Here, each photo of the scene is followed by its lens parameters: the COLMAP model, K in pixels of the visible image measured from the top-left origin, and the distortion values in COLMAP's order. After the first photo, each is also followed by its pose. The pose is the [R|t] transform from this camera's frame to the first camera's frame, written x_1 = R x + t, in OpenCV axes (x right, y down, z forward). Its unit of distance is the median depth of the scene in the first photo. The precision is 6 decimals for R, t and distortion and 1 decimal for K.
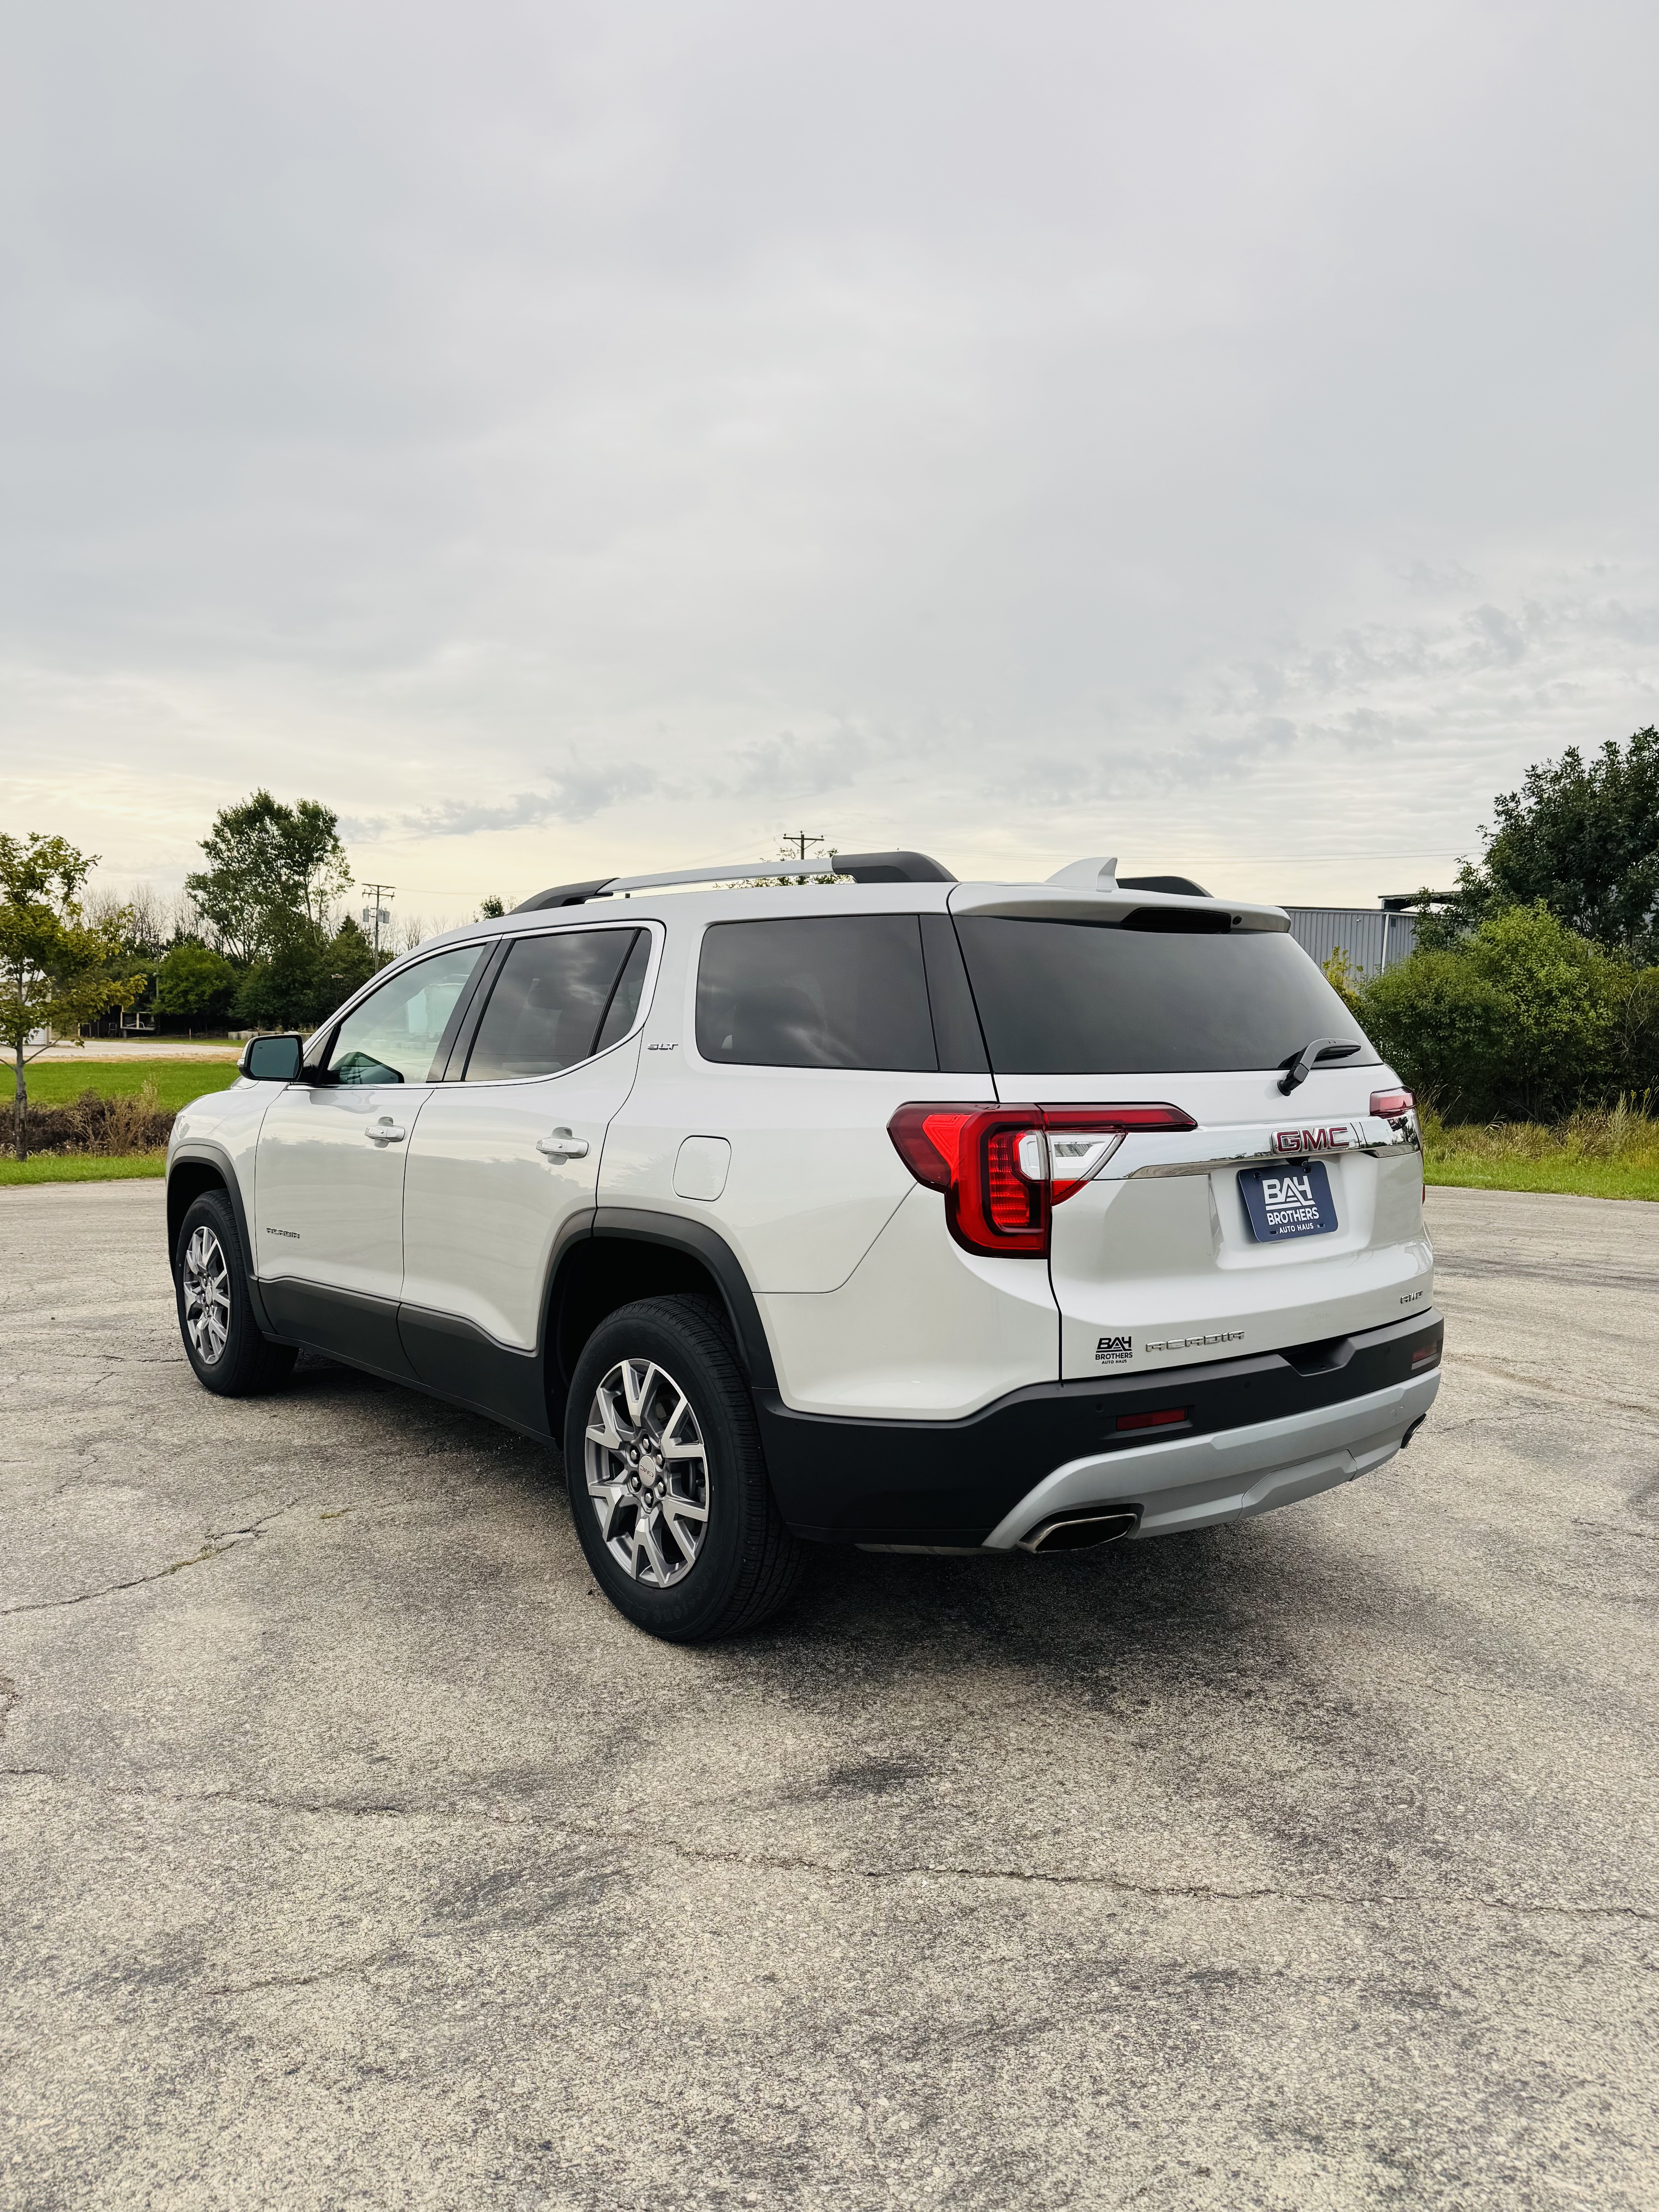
lens RADIAL K [[1552.3, 0, 848.3], [0, 1552.3, 1106.6], [0, 0, 1]] dist [0.059419, -0.067455]
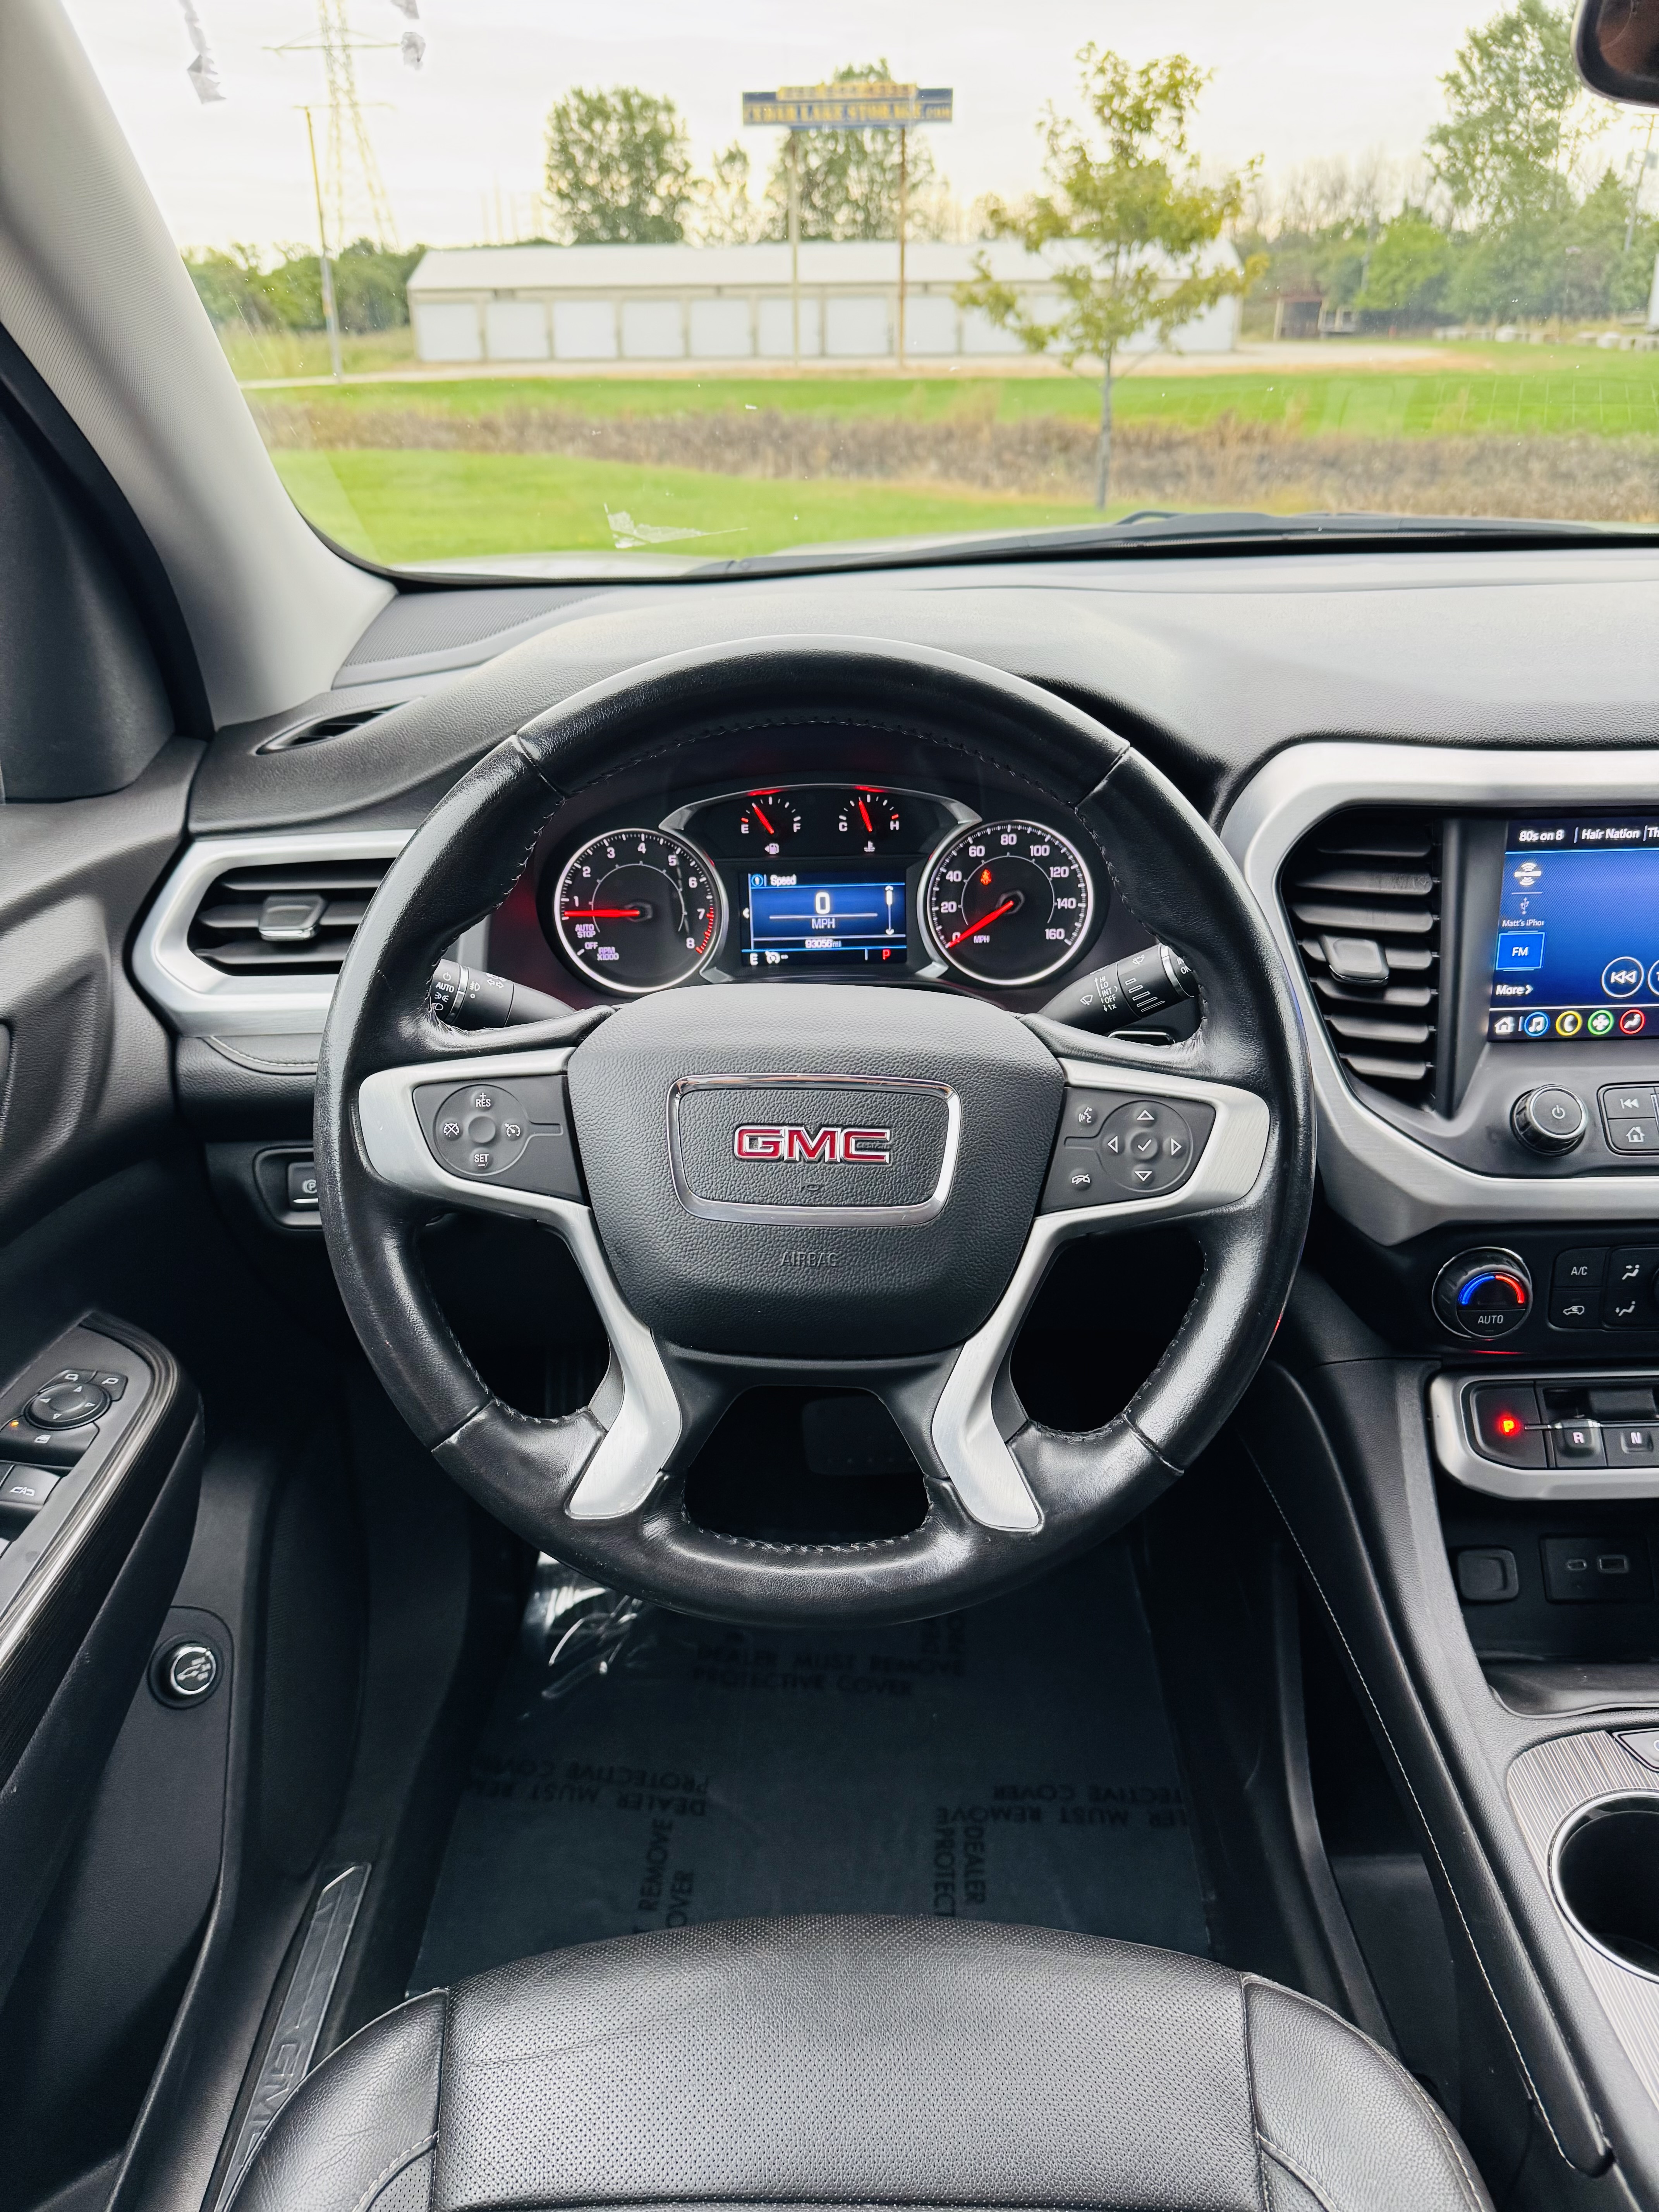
lens RADIAL K [[1552.3, 0, 832.9], [0, 1552.3, 1103.5], [0, 0, 1]] dist [0.059419, -0.067455]
pose [[0.753251, 0.267295, -0.600971, -0.045087], [-0.005367, 0.916168, 0.400759, -0.011183], [0.657712, -0.298647, 0.691538, 0.215165]]
